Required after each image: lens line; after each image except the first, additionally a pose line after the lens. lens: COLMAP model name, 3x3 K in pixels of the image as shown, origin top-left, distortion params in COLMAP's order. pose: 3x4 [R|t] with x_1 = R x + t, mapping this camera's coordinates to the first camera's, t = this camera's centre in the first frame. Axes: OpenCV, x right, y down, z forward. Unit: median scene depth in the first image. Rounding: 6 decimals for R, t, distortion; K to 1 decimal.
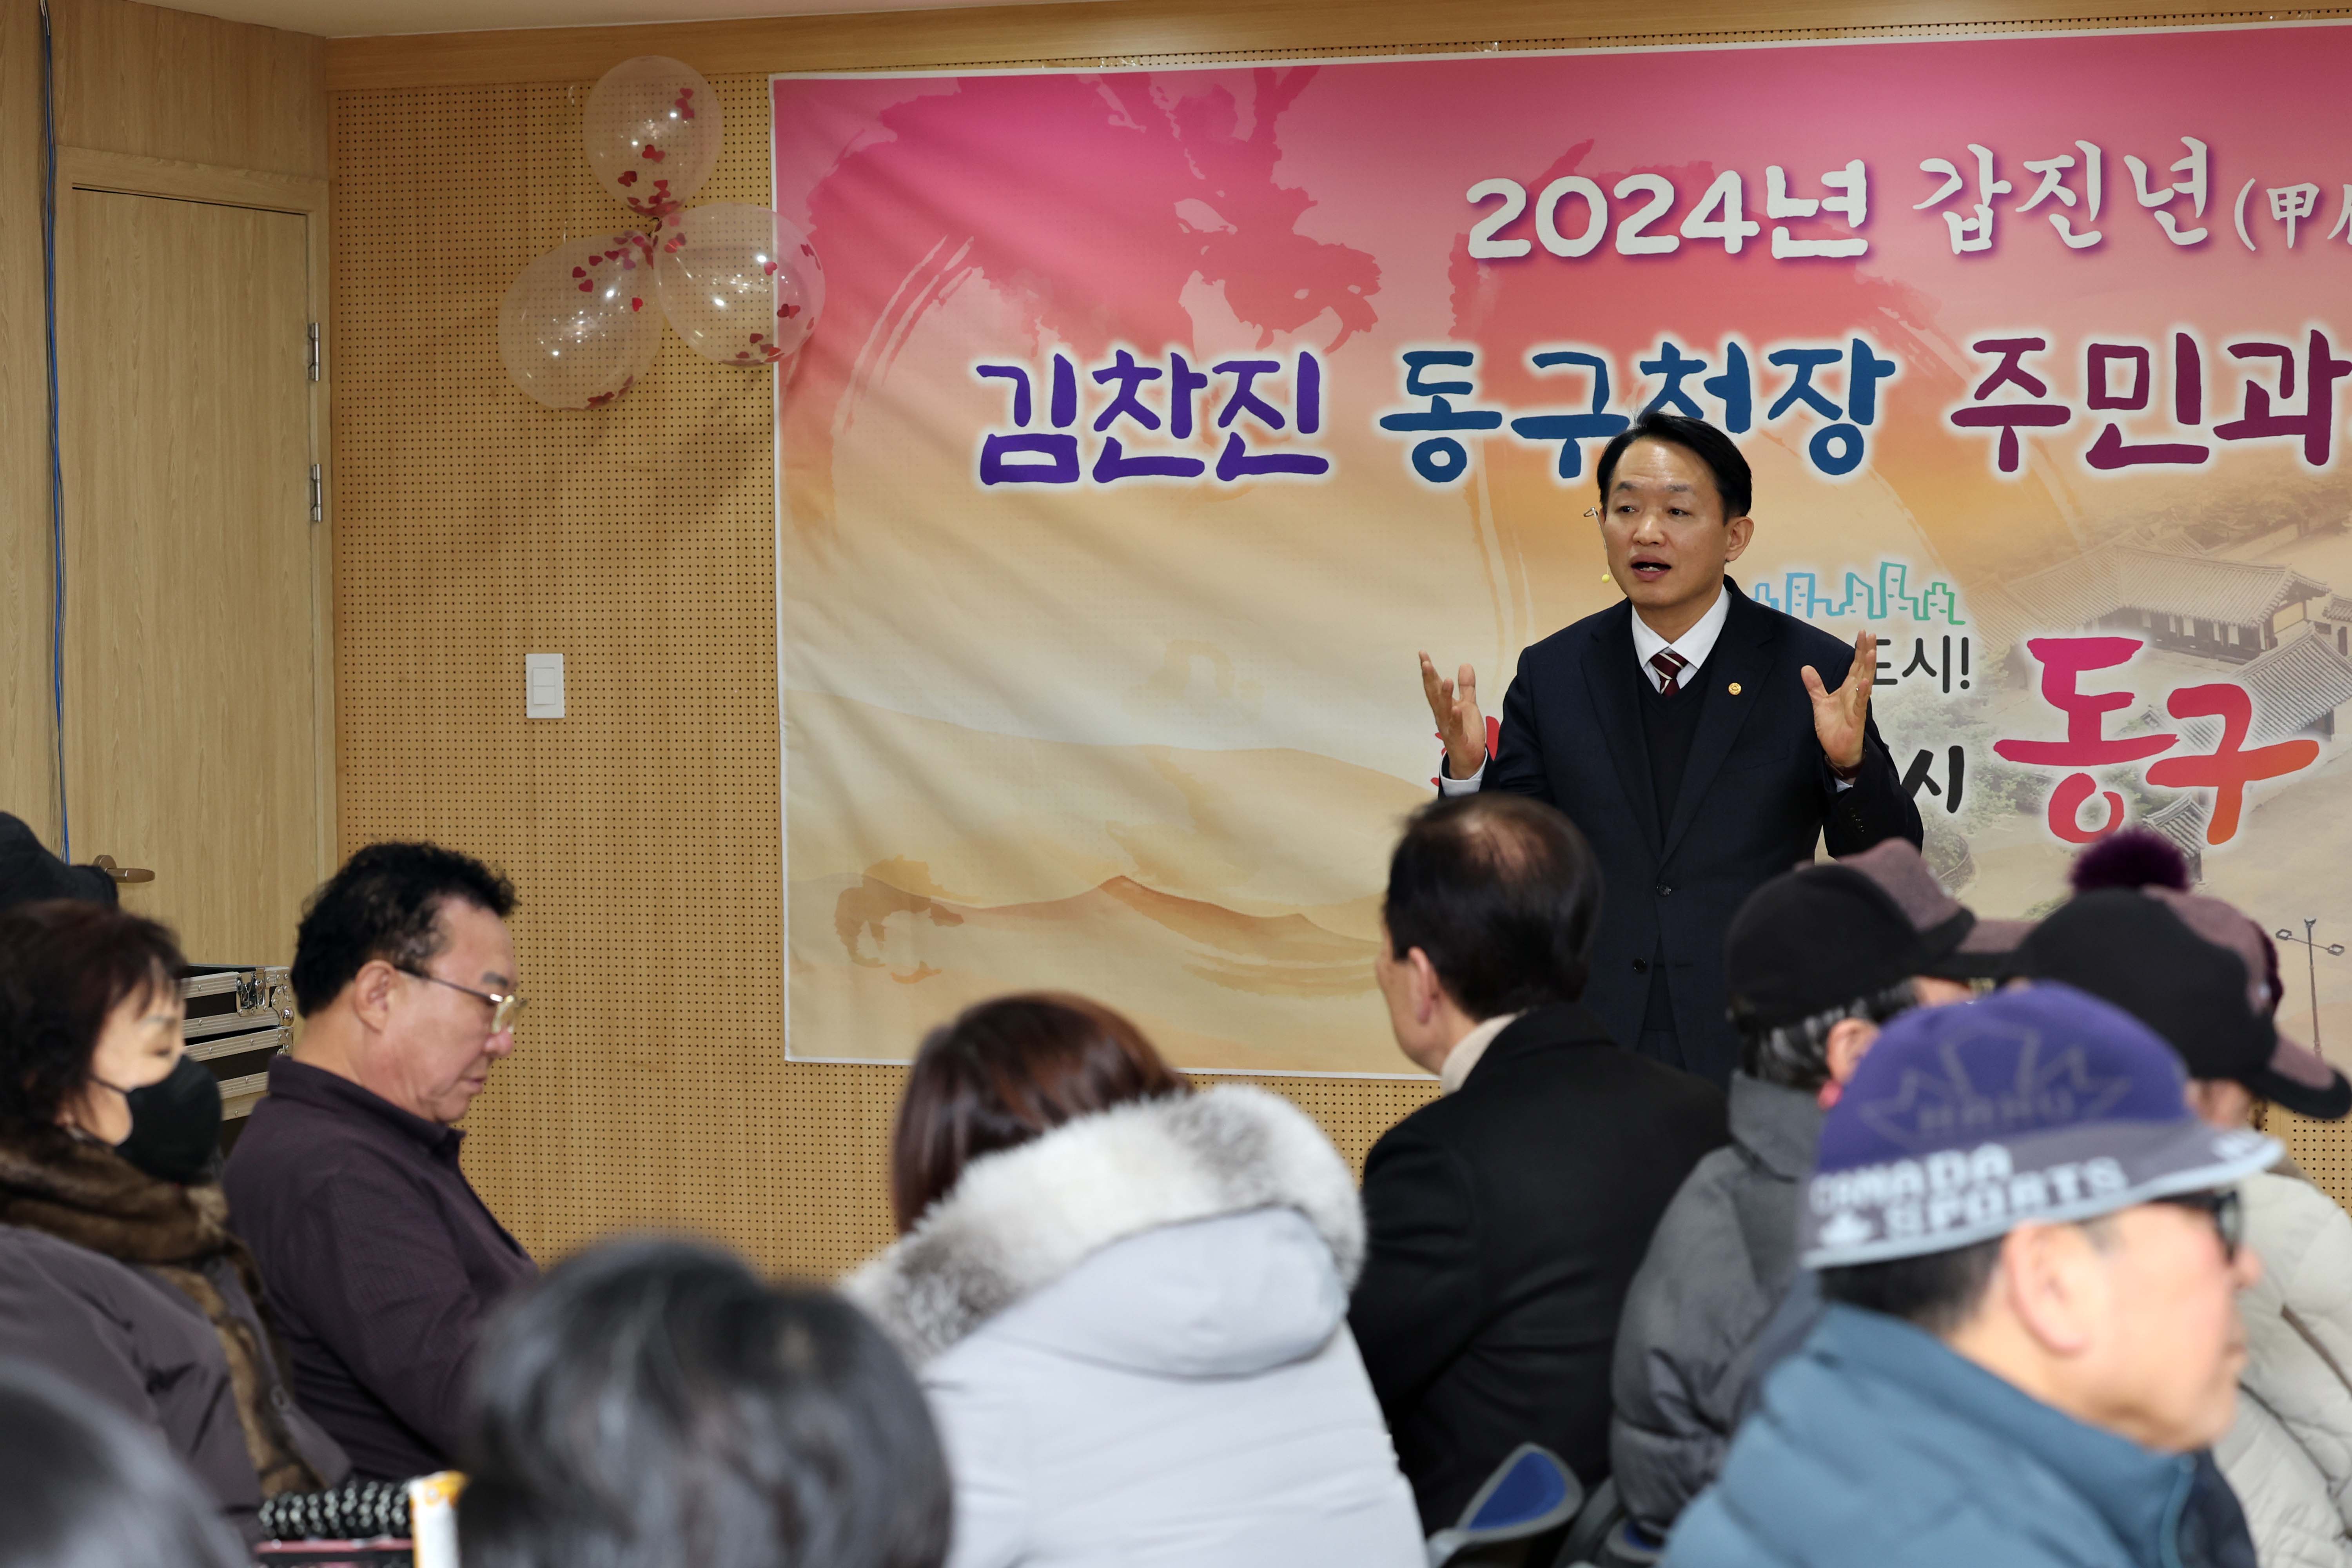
lens RADIAL K [[5452.6, 0, 1172.2], [0, 5452.6, 782.5], [0, 0, 1]] dist [-0.101795, 0.110589]
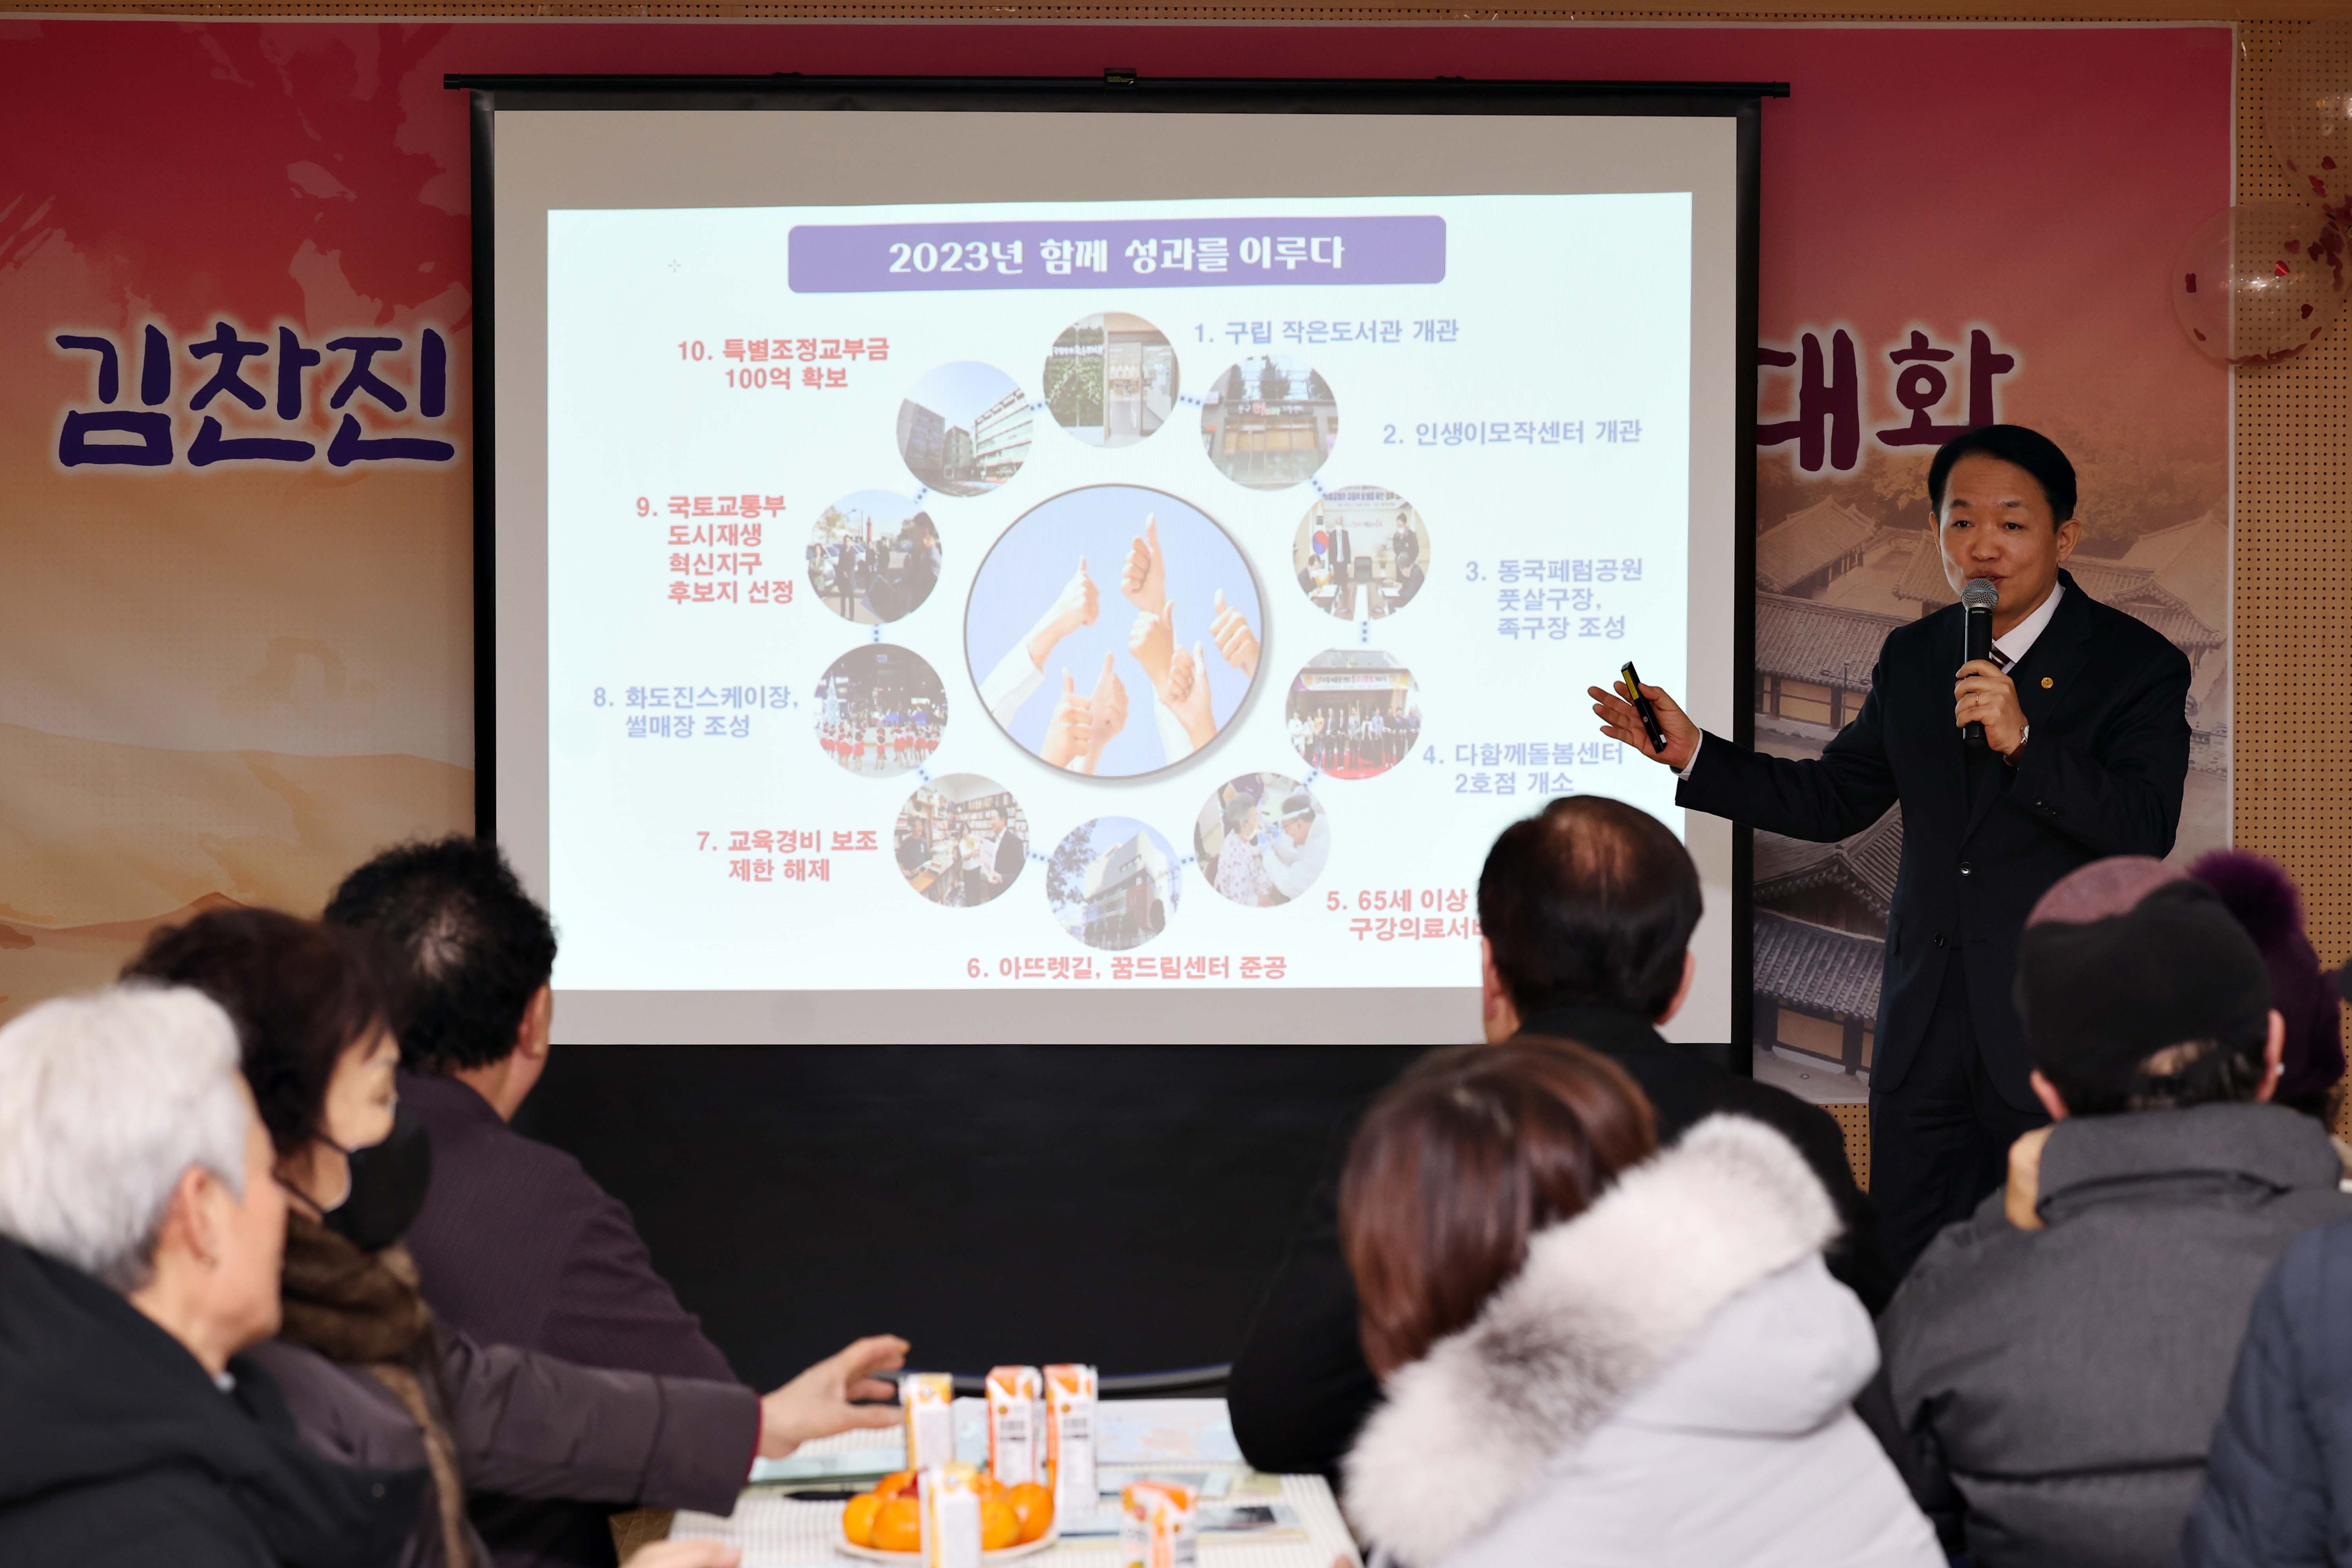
lens RADIAL K [[5533.3, 0, 1176.4], [0, 5533.3, 784.6], [0, 0, 1]] dist [-0.131908, -0.547268]
pose [[0.942710, 0.001383, 0.333612, -0.171141], [-0.001255, 0.999999, -0.000600, -0.000769], [-0.333612, 0.000147, 0.942710, 0.069320]]
